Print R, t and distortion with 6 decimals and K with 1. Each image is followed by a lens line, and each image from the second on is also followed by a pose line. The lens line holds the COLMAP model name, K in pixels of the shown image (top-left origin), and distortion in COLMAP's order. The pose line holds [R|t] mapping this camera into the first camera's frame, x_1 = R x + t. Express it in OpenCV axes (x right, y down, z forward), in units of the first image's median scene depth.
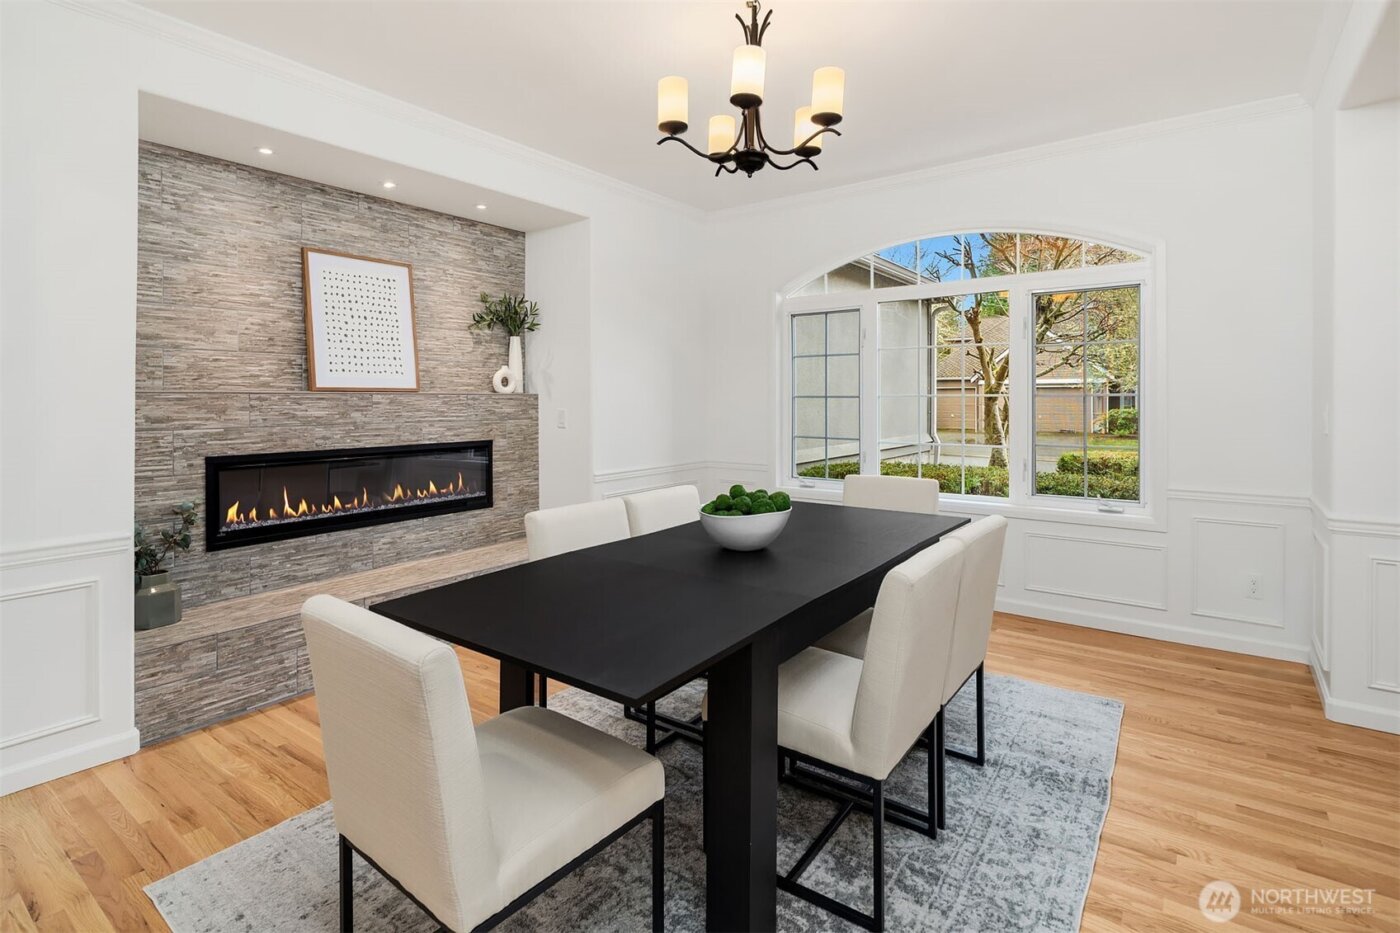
lens RADIAL K [[694.1, 0, 689.0], [0, 694.1, 401.0], [0, 0, 1]] dist [0.003713, -0.004885]
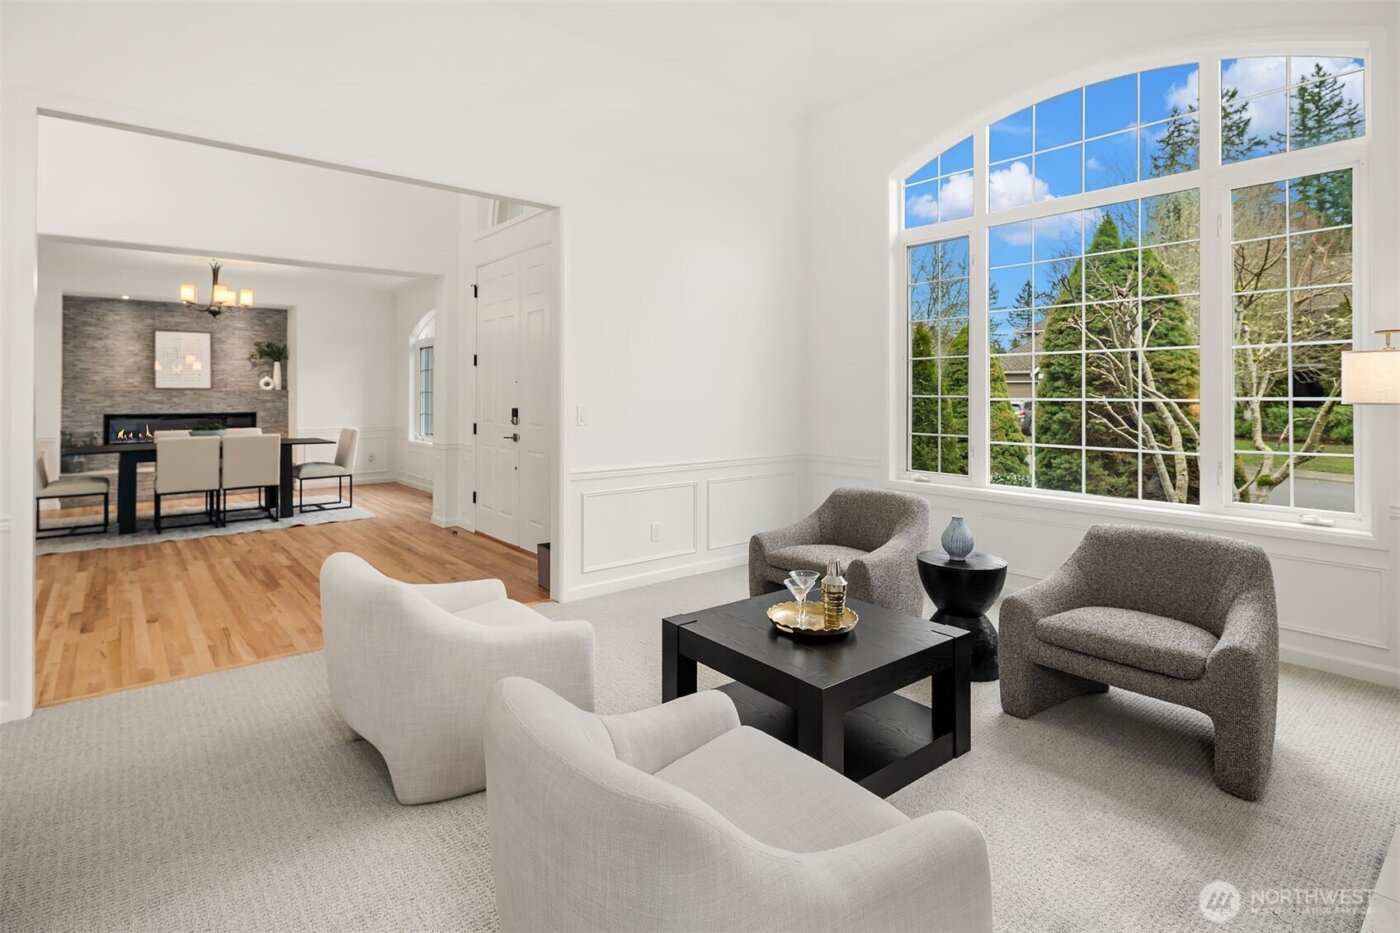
lens RADIAL K [[694.1, 0, 676.7], [0, 694.1, 388.6], [0, 0, 1]] dist [0.003713, -0.004885]
pose [[0.967231, 0.001573, -0.253894, 1.634792], [-0.003525, 0.999968, -0.007233, -0.004930], [0.253875, 0.007891, 0.967205, -0.786104]]
